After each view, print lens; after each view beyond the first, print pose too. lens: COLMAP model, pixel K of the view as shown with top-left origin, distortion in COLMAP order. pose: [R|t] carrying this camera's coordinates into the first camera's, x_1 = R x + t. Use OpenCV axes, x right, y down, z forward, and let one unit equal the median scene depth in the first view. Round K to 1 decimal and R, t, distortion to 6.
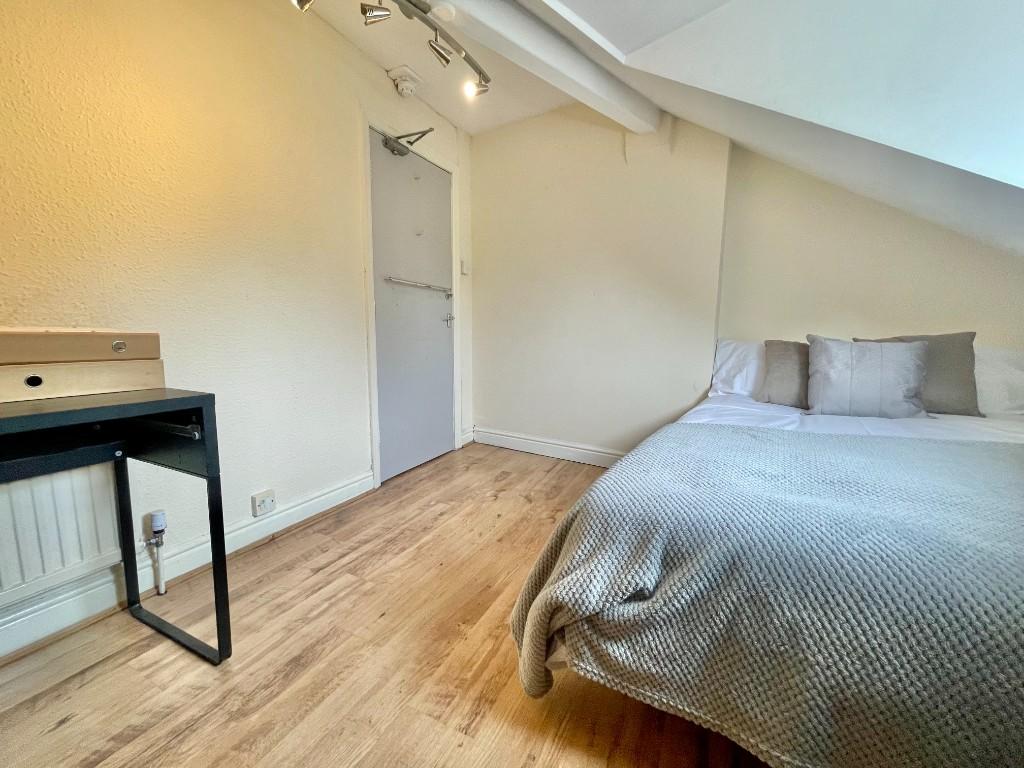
lens RADIAL K [[408.8, 0, 510.0], [0, 408.8, 382.1], [0, 0, 1]] dist [-0.018201, 0.006731]
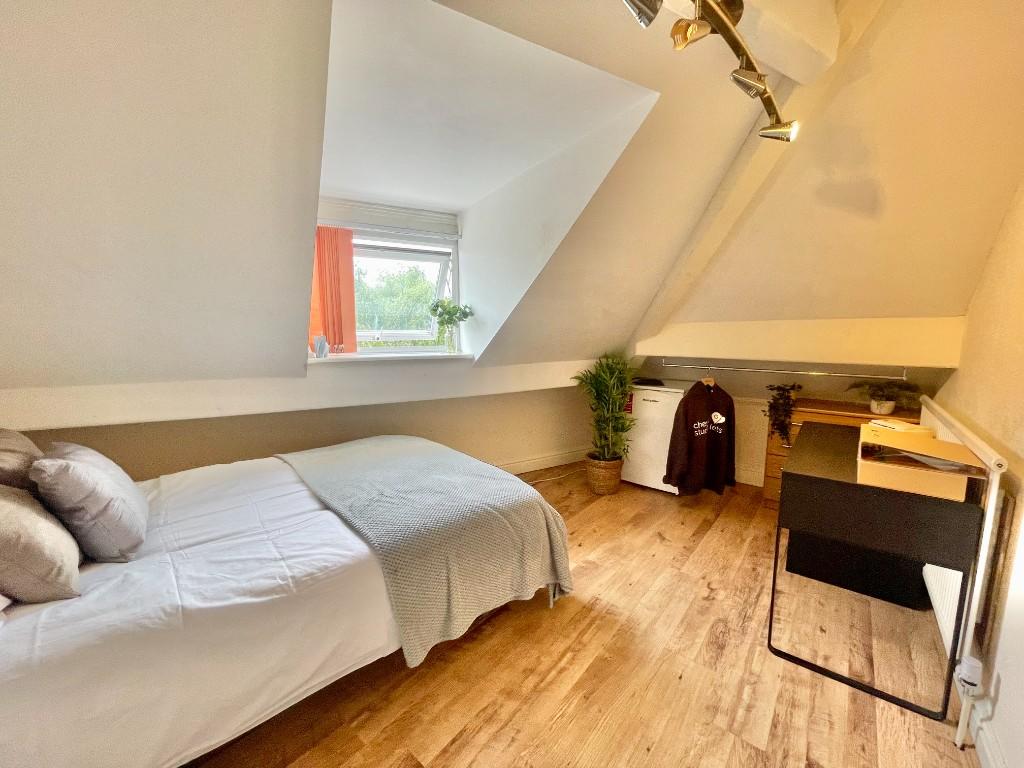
lens RADIAL K [[408.8, 0, 510.0], [0, 408.8, 382.1], [0, 0, 1]] dist [-0.018201, 0.006731]
pose [[-0.972451, -0.025132, 0.231750, -0.105257], [0.030246, 0.972164, 0.232342, -0.585495], [-0.231138, 0.232950, -0.944621, 2.295995]]
